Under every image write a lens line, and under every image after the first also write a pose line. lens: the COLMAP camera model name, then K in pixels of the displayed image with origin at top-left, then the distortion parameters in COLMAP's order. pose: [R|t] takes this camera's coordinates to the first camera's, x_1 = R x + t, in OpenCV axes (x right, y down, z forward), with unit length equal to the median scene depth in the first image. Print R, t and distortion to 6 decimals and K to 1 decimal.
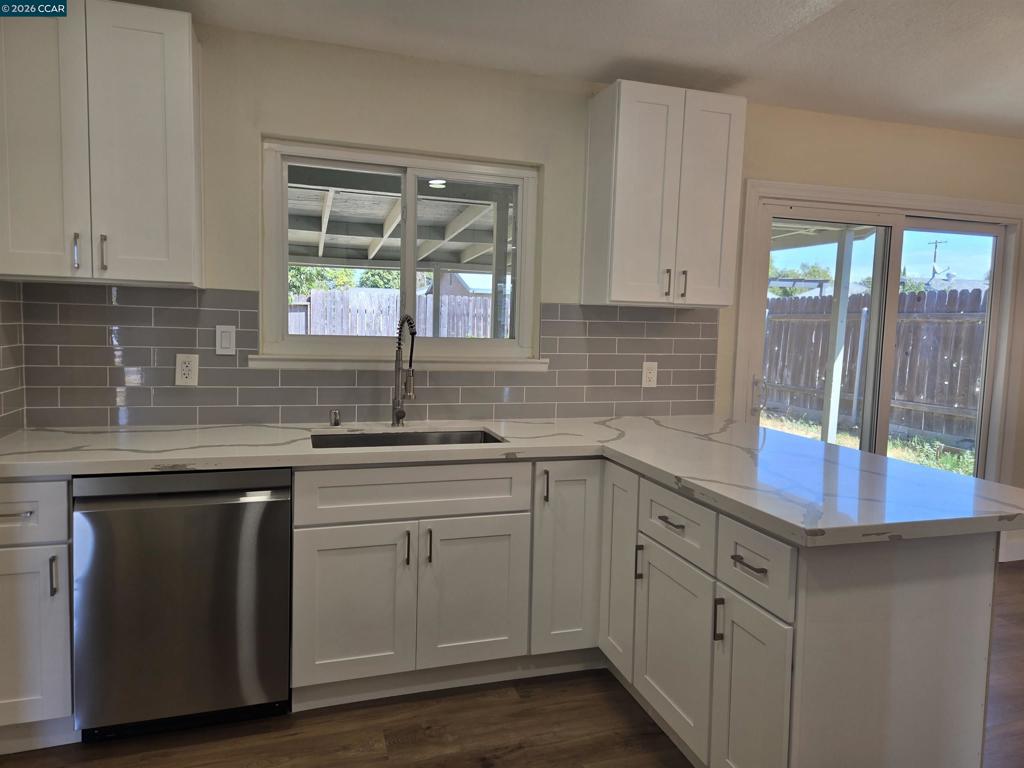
lens RADIAL K [[693.2, 0, 512.9], [0, 693.2, 381.7], [0, 0, 1]] dist [0.058059, 0.001202]
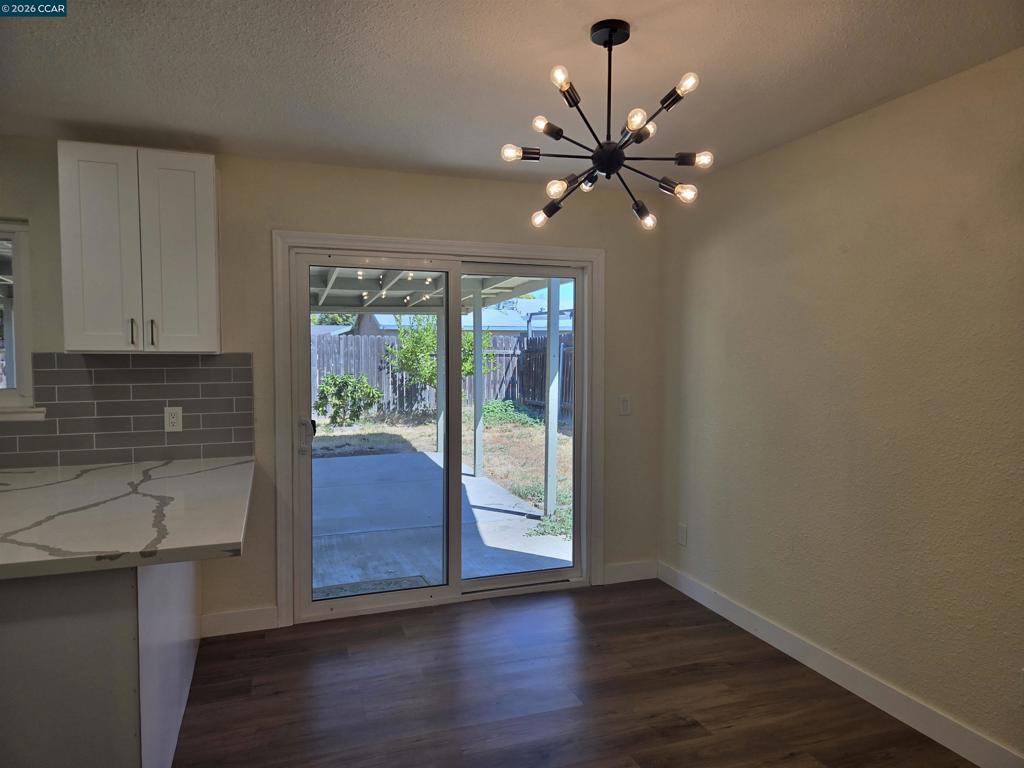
lens RADIAL K [[693.2, 0, 511.4], [0, 693.2, 385.3], [0, 0, 1]] dist [0.058059, 0.001202]
pose [[0.999363, -0.029182, 0.020541, 0.672915], [0.029998, 0.998725, -0.040592, -0.003194], [-0.019330, 0.041183, 0.998965, -0.047284]]
